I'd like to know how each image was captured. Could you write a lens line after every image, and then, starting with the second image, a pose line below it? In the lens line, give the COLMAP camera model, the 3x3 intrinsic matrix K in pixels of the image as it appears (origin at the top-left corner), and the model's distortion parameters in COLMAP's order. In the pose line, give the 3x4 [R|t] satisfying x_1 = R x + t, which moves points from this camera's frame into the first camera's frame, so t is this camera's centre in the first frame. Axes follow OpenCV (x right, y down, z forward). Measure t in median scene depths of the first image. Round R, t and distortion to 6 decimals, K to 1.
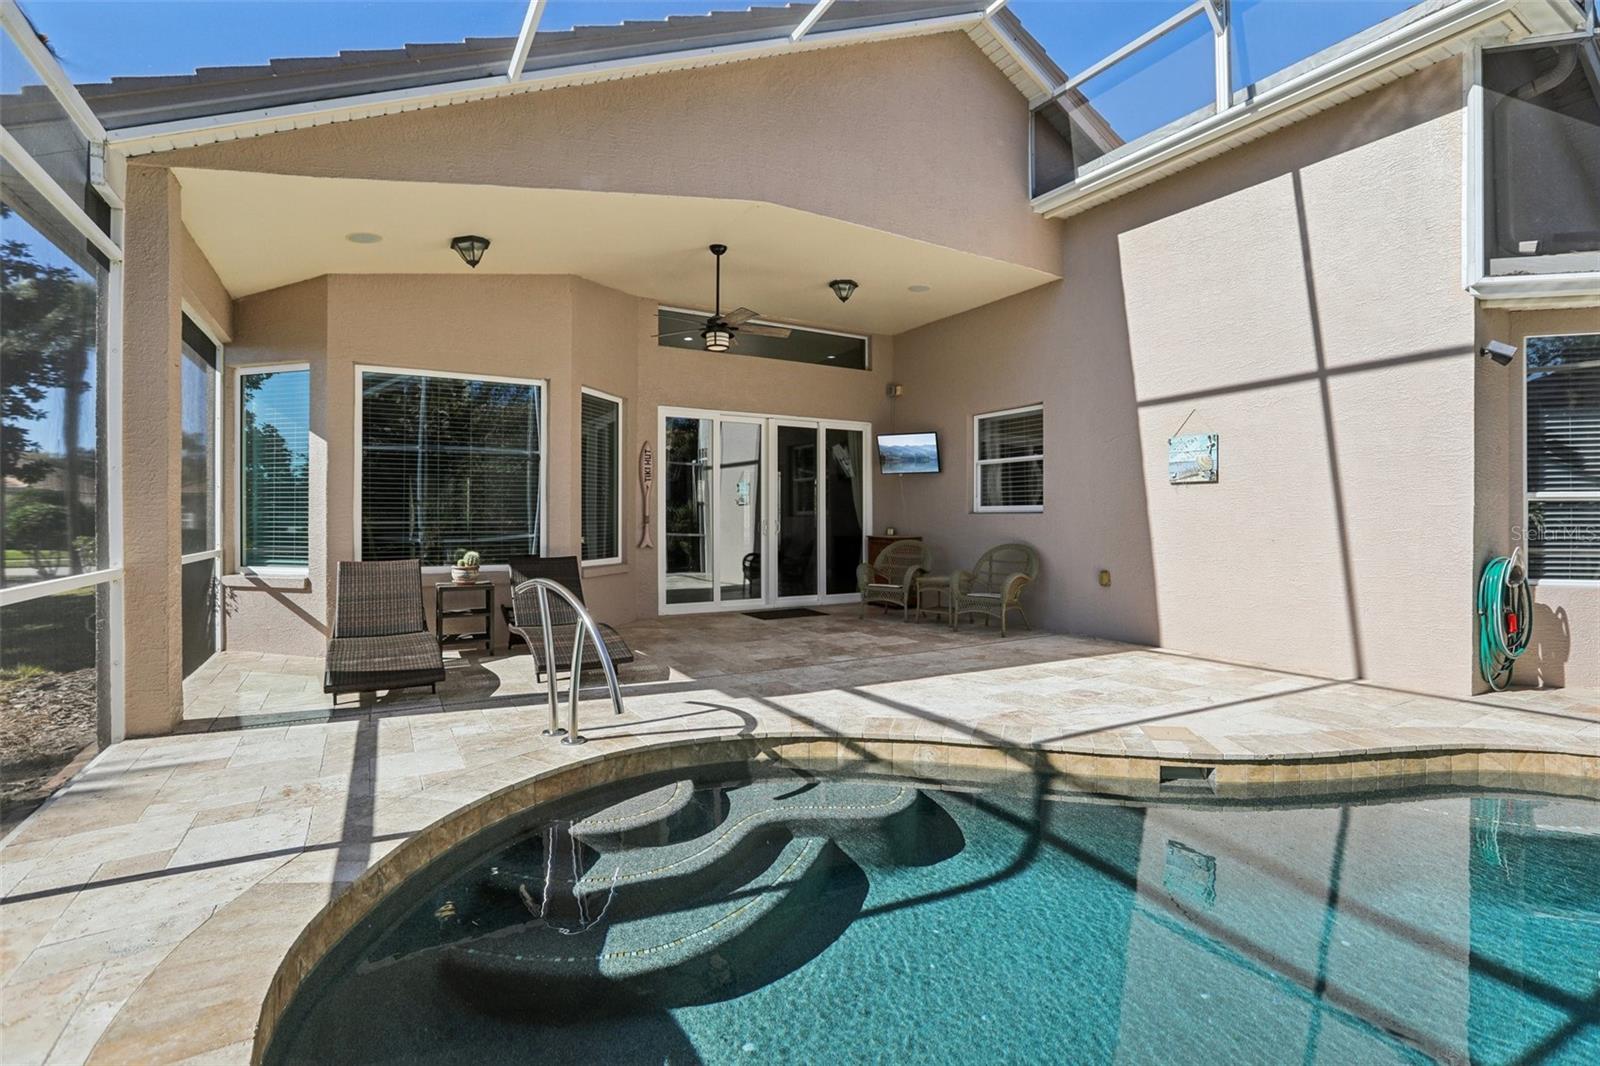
lens RADIAL K [[750.9, 0, 810.5], [0, 750.9, 531.6], [0, 0, 1]] dist [-0.049708, 0.018042]
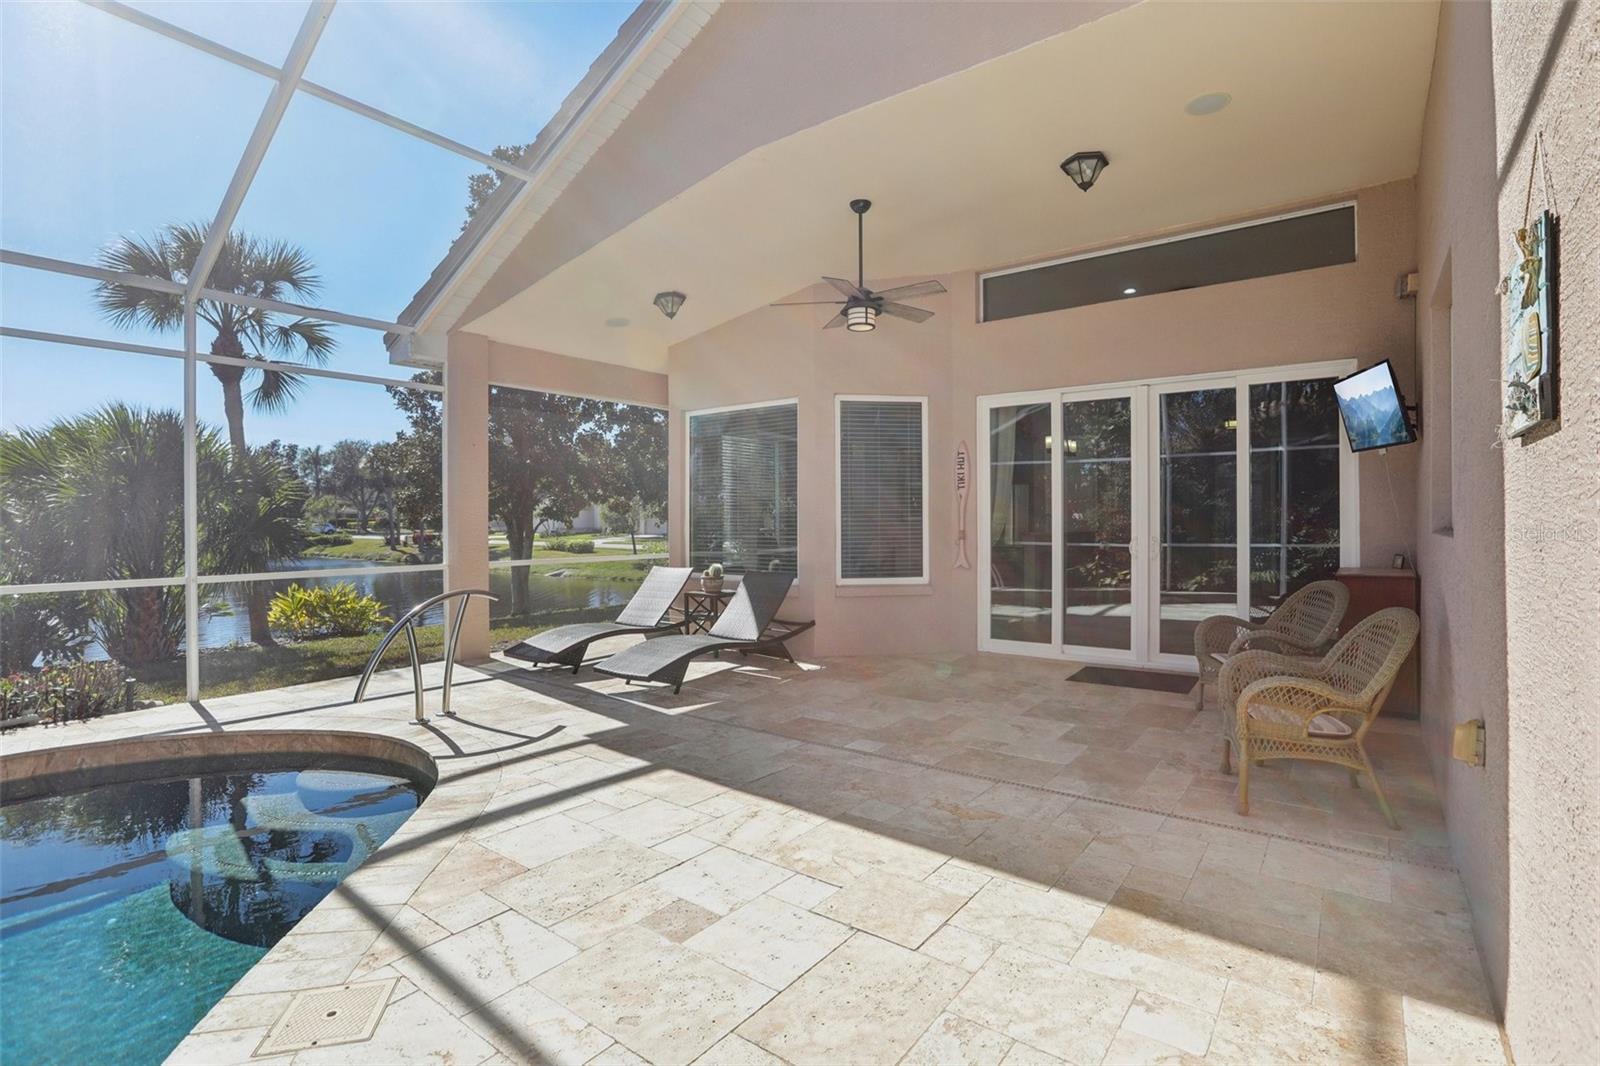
lens RADIAL K [[750.9, 0, 808.8], [0, 750.9, 538.3], [0, 0, 1]] dist [-0.049708, 0.018042]
pose [[0.391968, 0.017803, -0.919807, 0.720680], [-0.011318, 0.999830, 0.014529, -0.032621], [0.919909, 0.004716, 0.392103, 0.754983]]
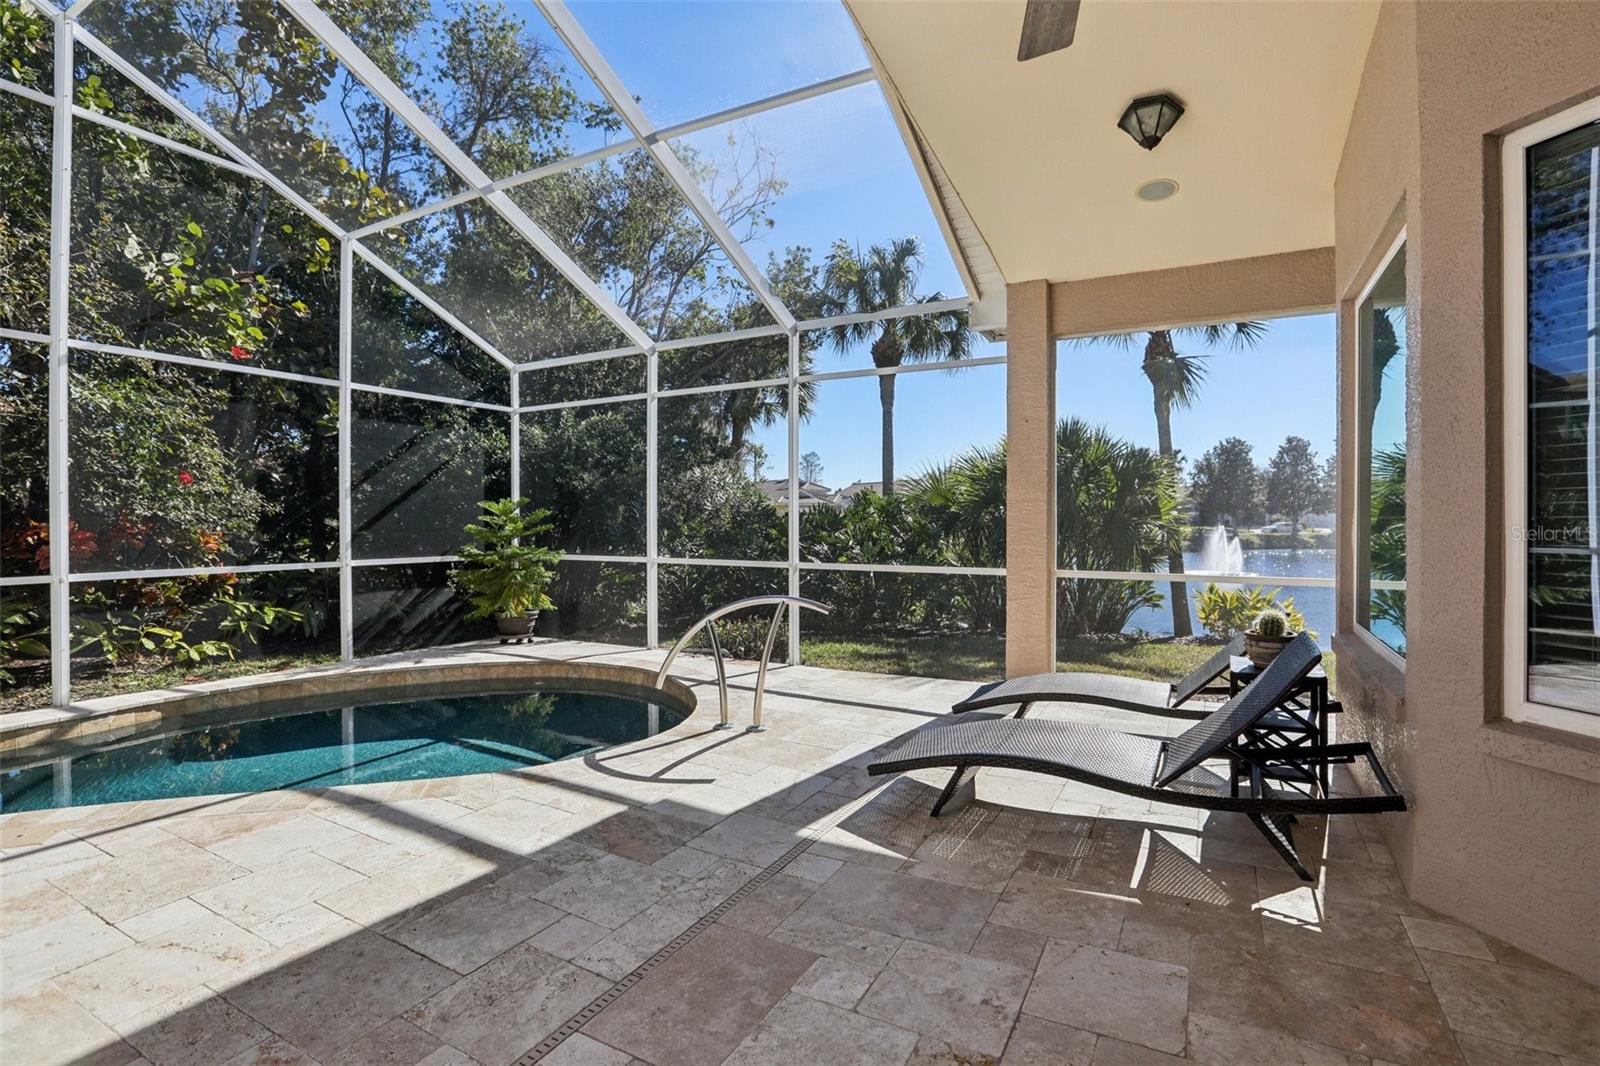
lens RADIAL K [[750.9, 0, 823.3], [0, 750.9, 522.8], [0, 0, 1]] dist [-0.049708, 0.018042]
pose [[-0.850095, 0.000556, -0.526629, 0.118687], [-0.009751, 0.999811, 0.016797, -0.042408], [0.526539, 0.019414, -0.849929, 1.412611]]
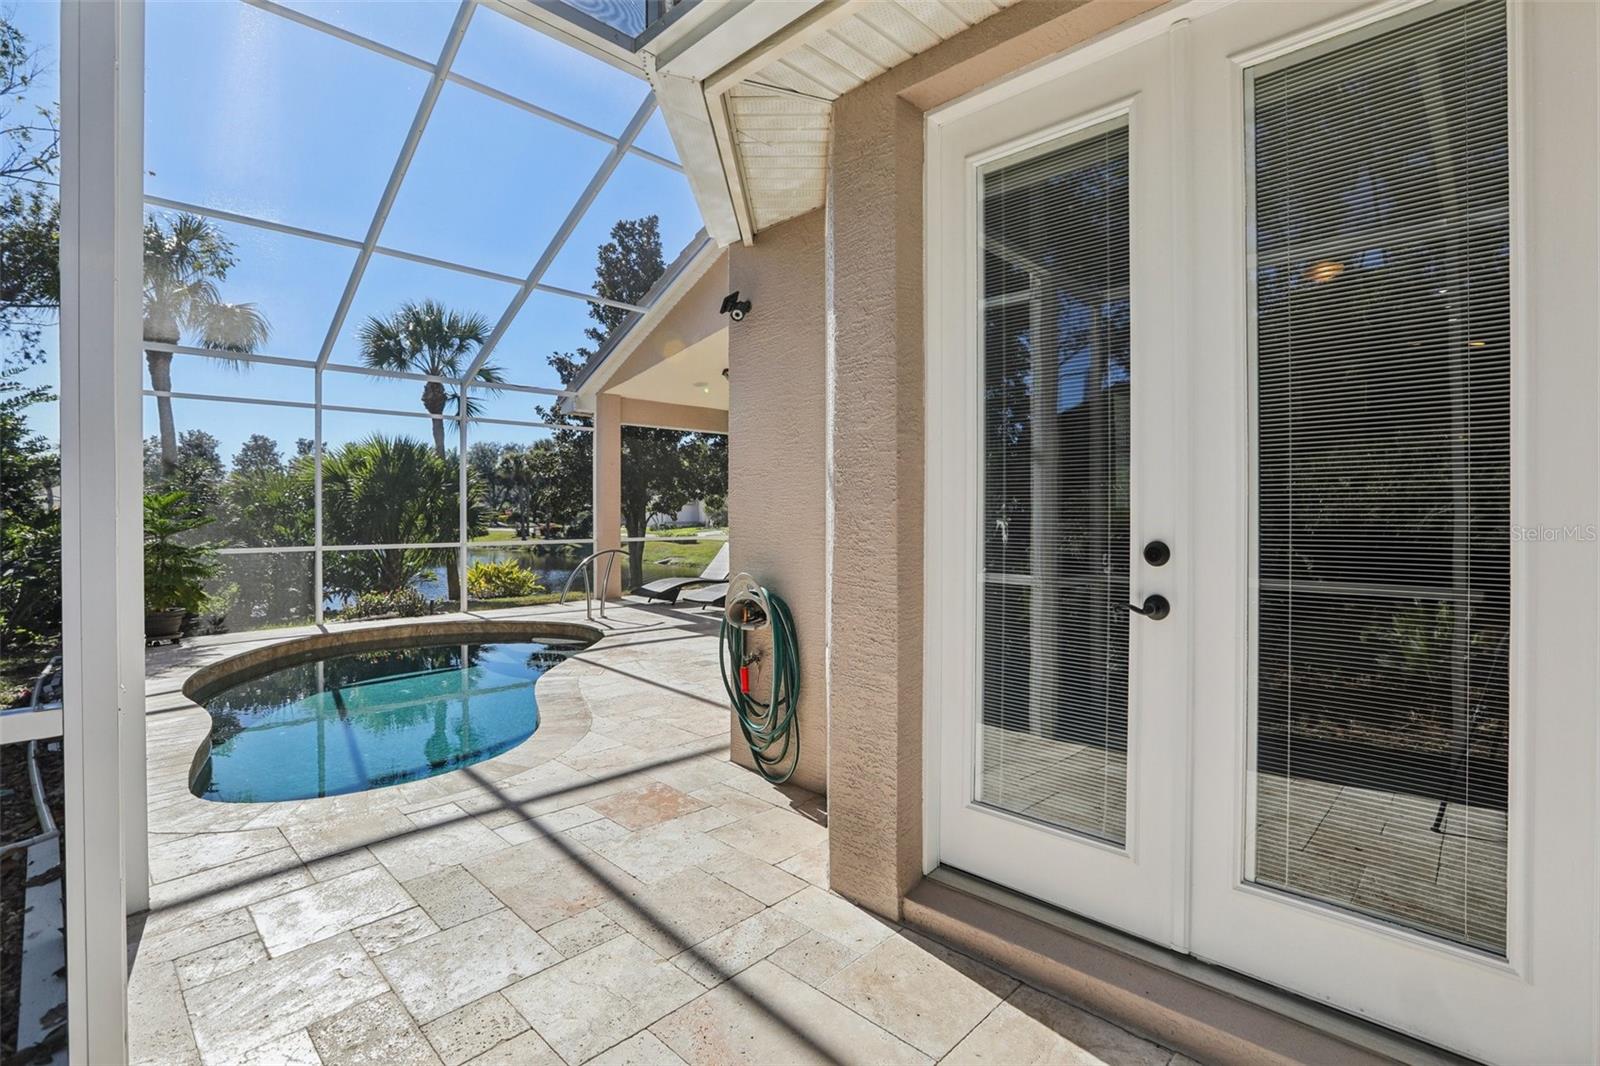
lens RADIAL K [[750.9, 0, 811.6], [0, 750.9, 537.3], [0, 0, 1]] dist [-0.049708, 0.018042]
pose [[0.266442, 0.024111, -0.963549, 1.812191], [-0.014377, 0.999675, 0.021040, -0.012443], [0.963744, 0.008247, 0.266702, 0.682426]]
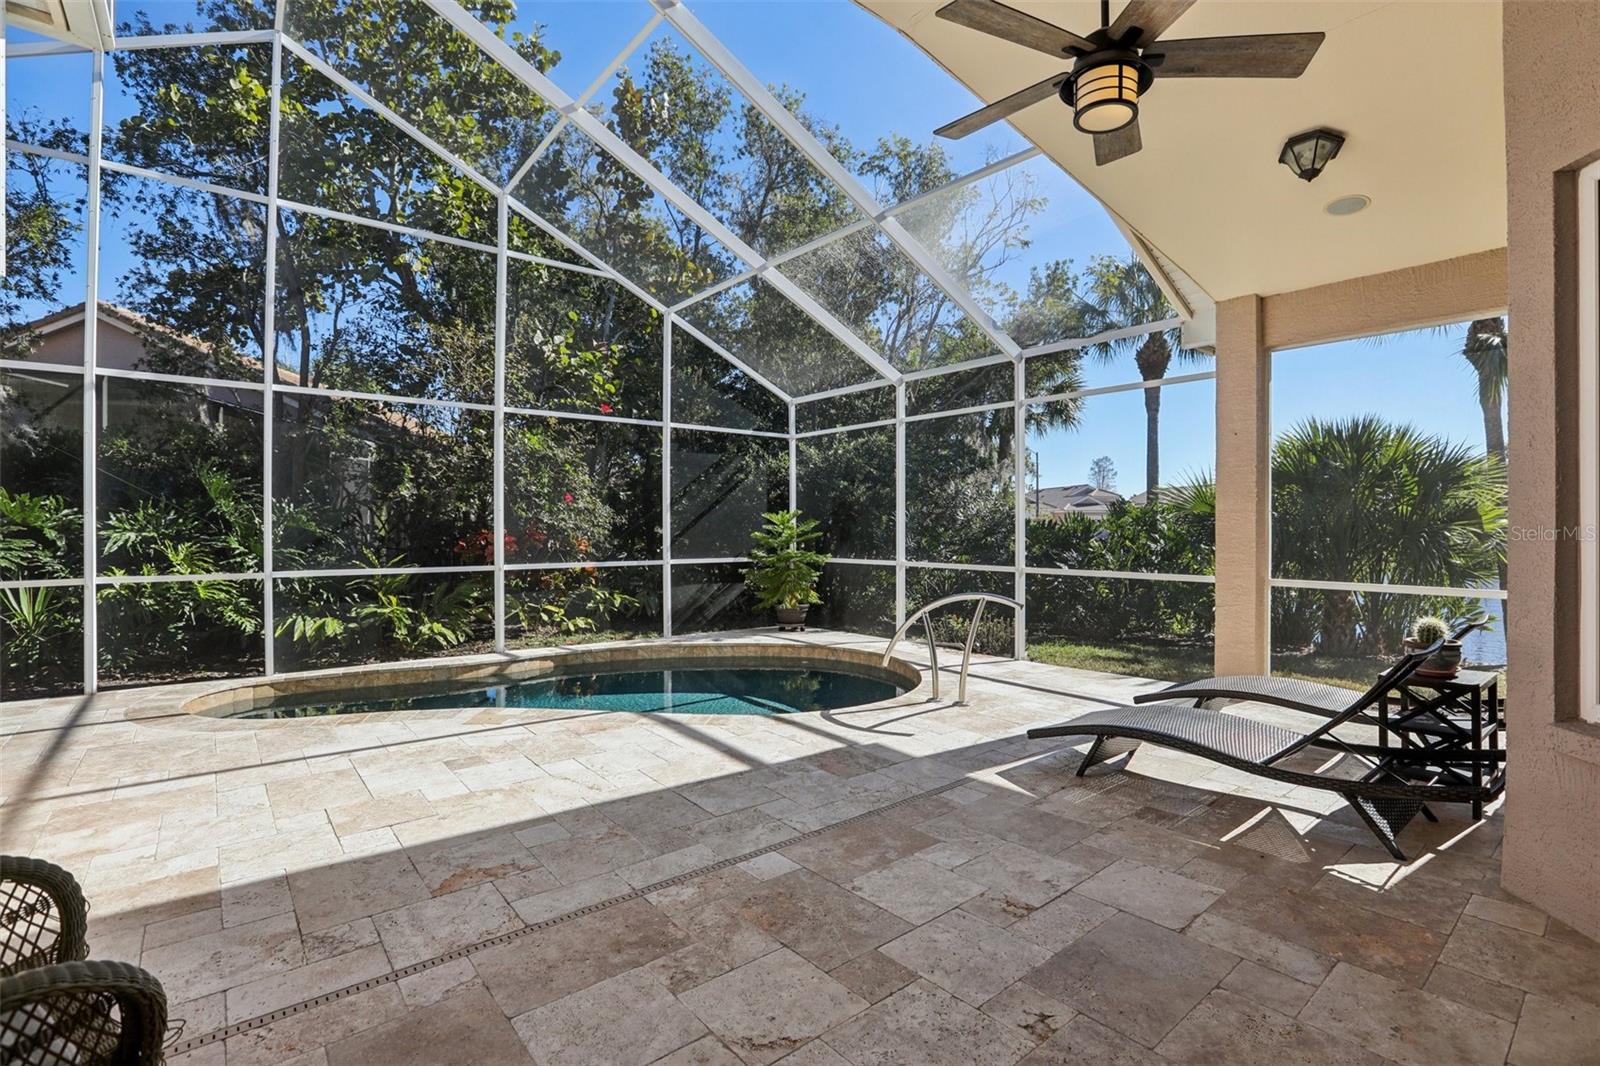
lens RADIAL K [[750.9, 0, 820.9], [0, 750.9, 524.3], [0, 0, 1]] dist [-0.049708, 0.018042]
pose [[-0.985376, -0.003273, -0.170360, 0.098559], [-0.005269, 0.999923, 0.011266, -0.047439], [0.170310, 0.011999, -0.985317, 1.603342]]
